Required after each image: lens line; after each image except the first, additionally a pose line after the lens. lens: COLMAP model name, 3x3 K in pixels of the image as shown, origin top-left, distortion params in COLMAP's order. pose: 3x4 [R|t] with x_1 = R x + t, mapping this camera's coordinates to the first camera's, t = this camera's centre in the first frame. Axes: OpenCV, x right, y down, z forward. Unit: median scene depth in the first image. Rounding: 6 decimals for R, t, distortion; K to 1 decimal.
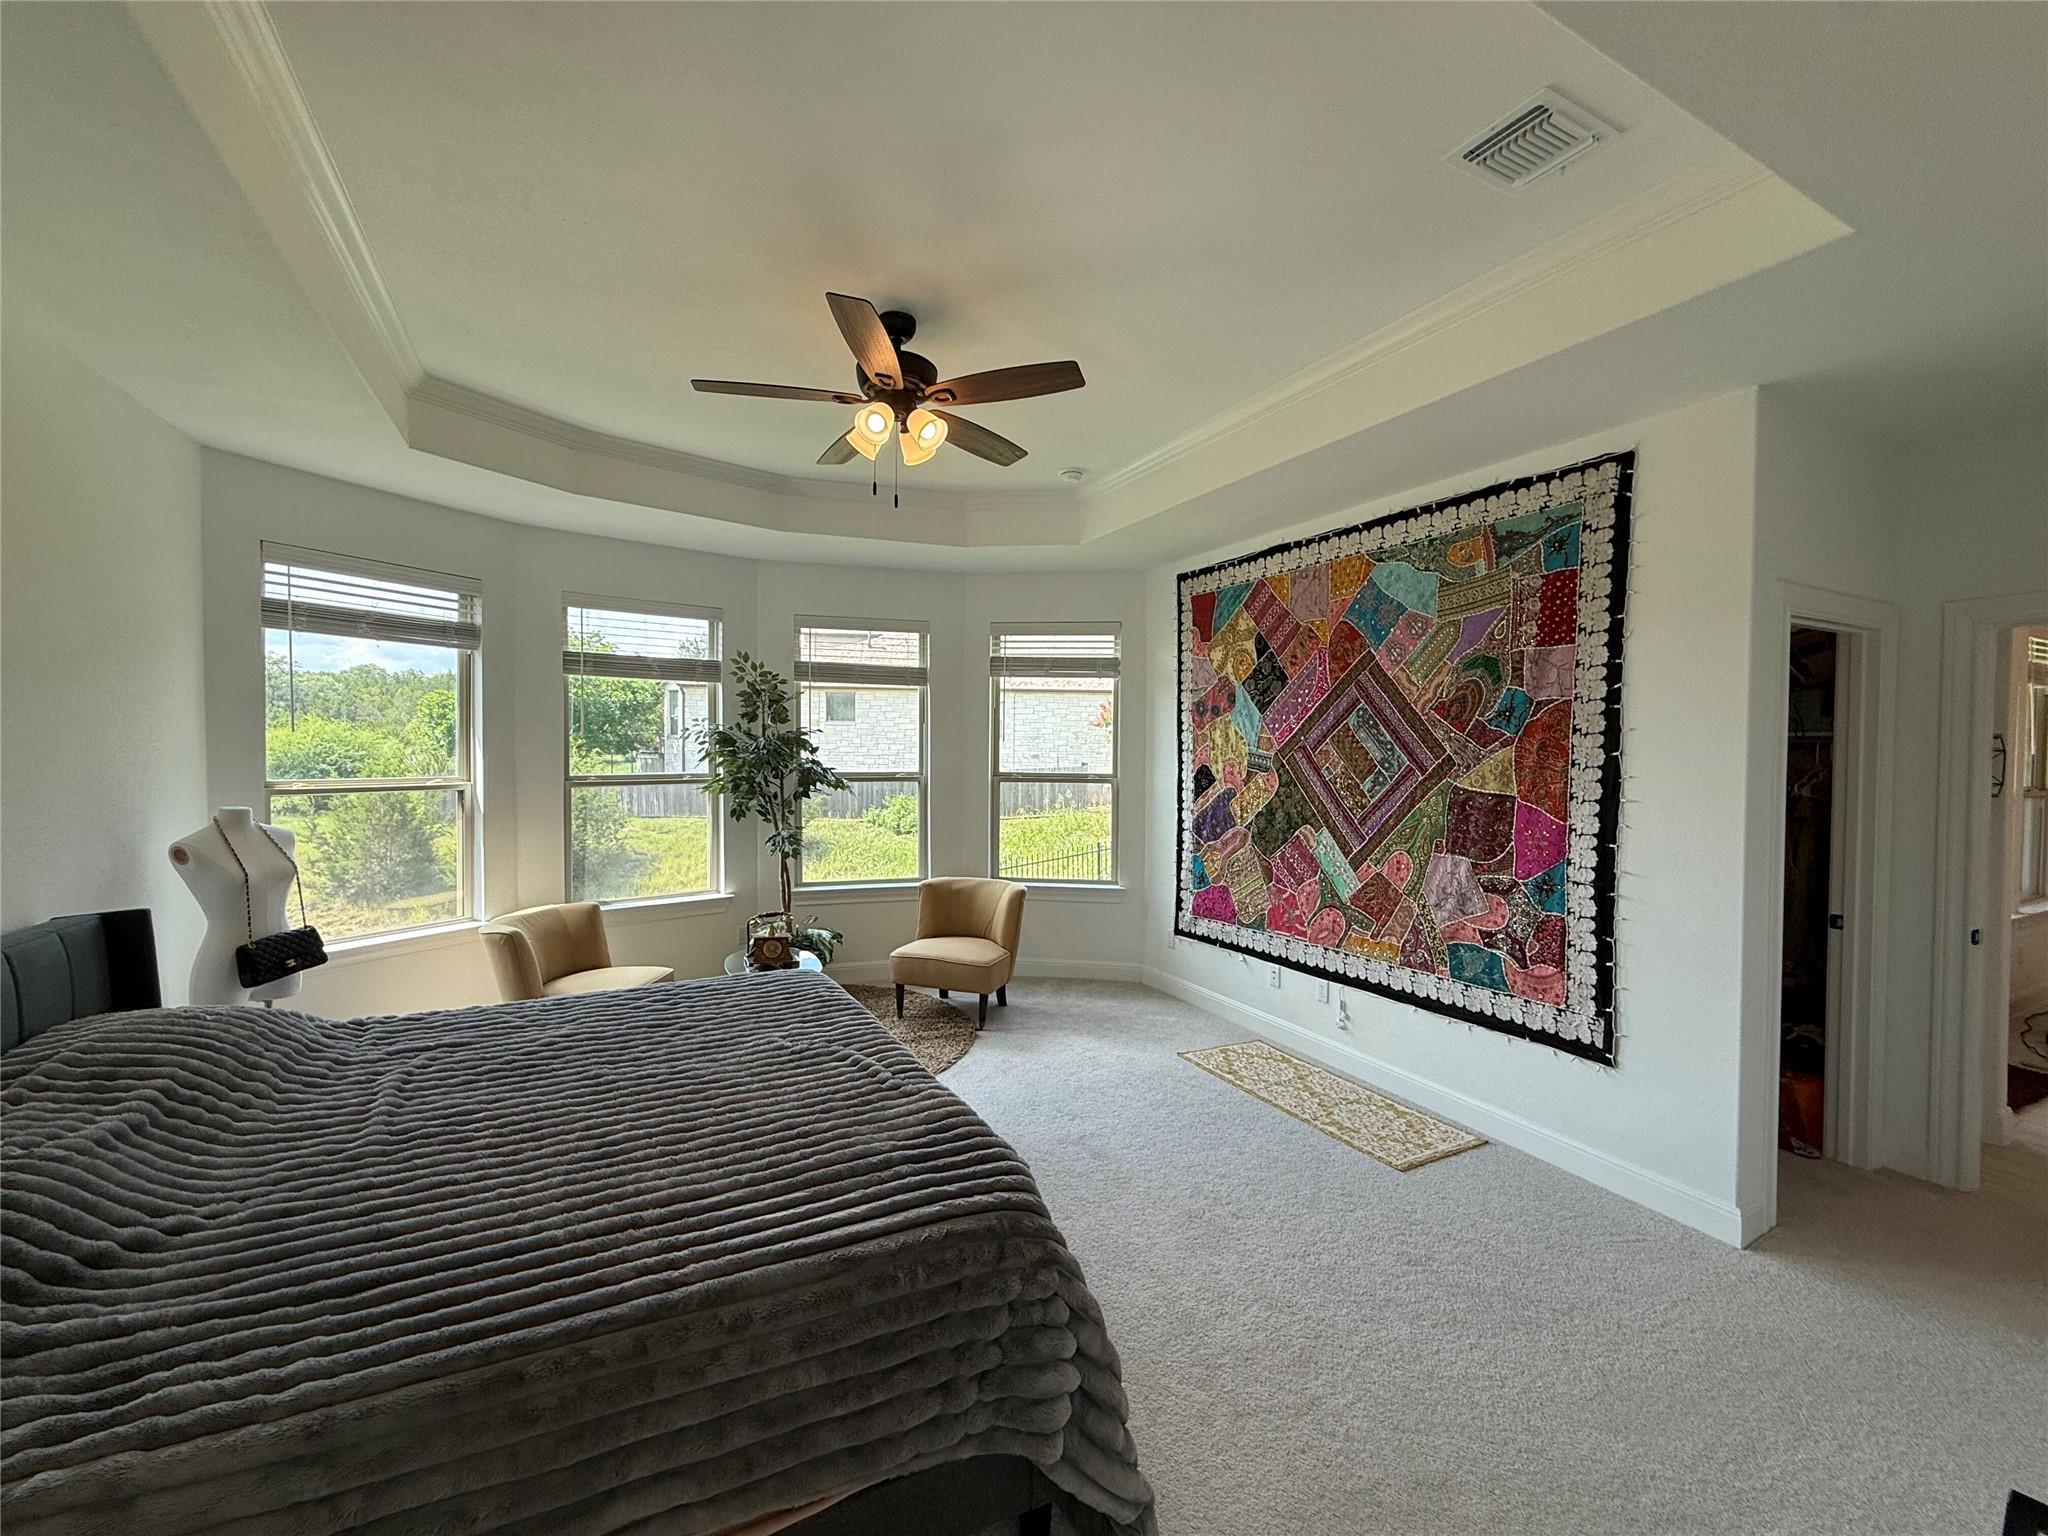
lens RADIAL K [[817.1, 0, 1017.2], [0, 817.1, 776.8], [0, 0, 1]] dist [-0.006507, 0.000649]
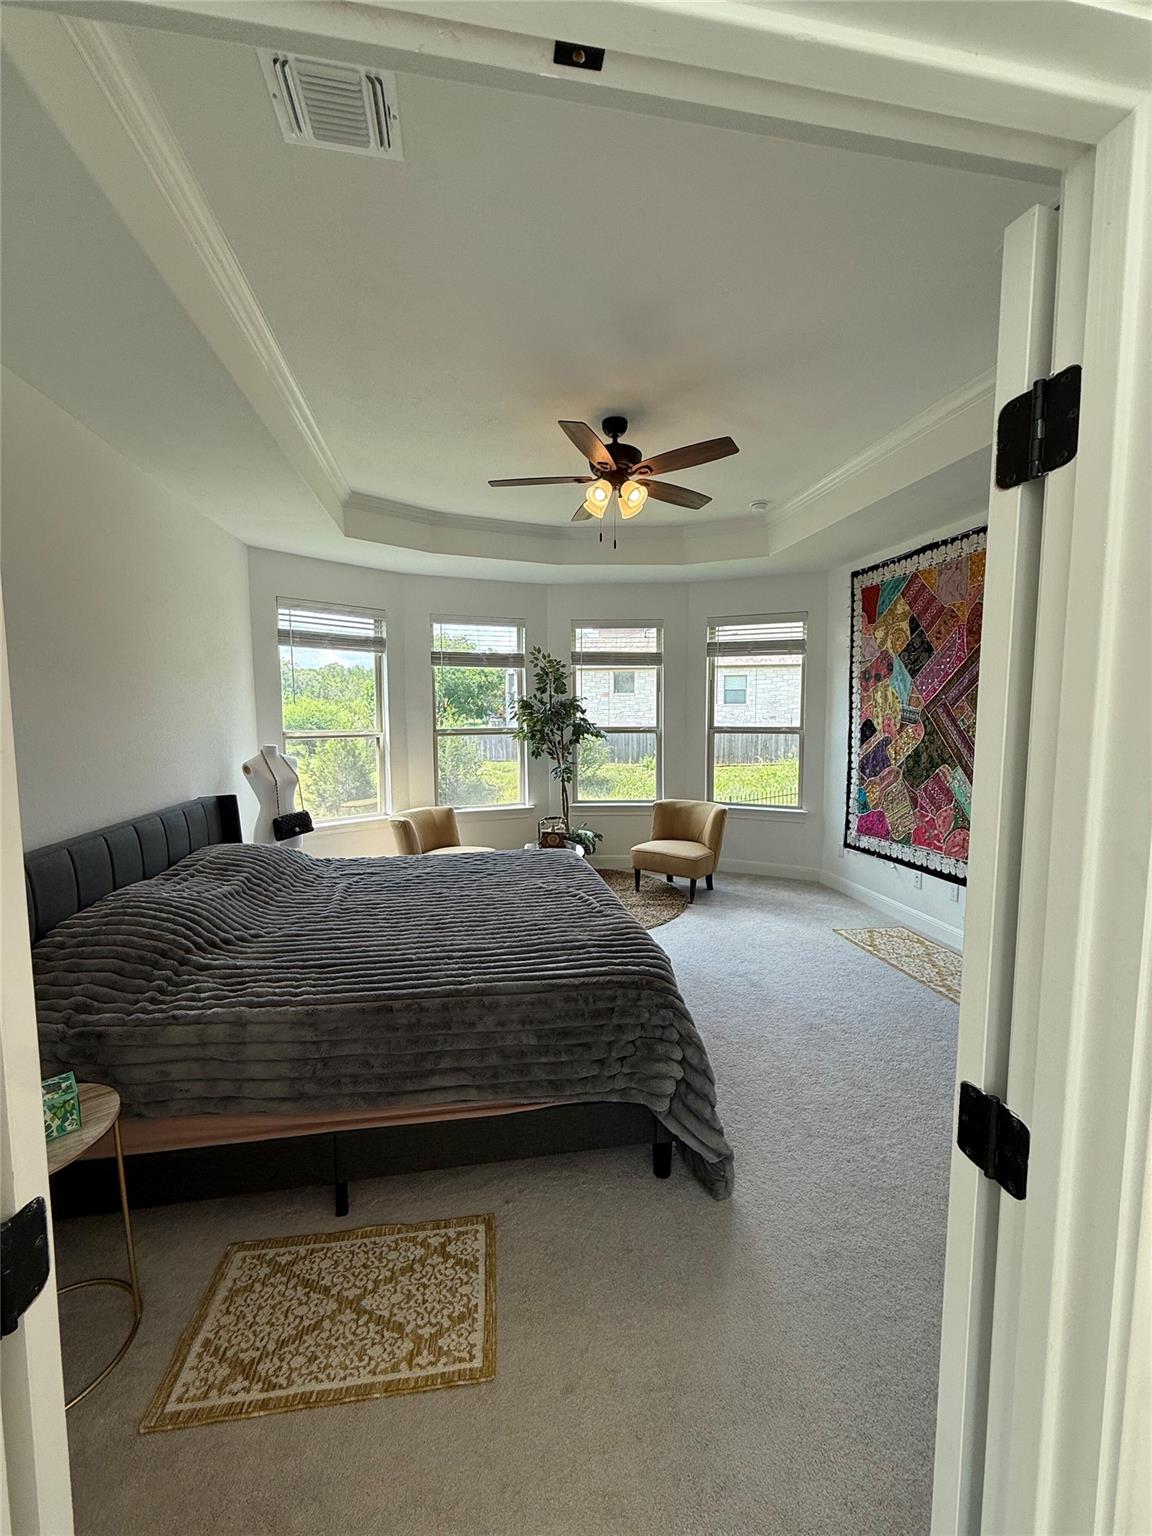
lens RADIAL K [[612.8, 0, 578.4], [0, 612.8, 775.5], [0, 0, 1]] dist [-0.006507, 0.000649]
pose [[0.956189, 0.017861, -0.292205, 0.106841], [0.001801, 0.997759, 0.066880, 0.013632], [0.292745, -0.064476, 0.954014, -0.115291]]
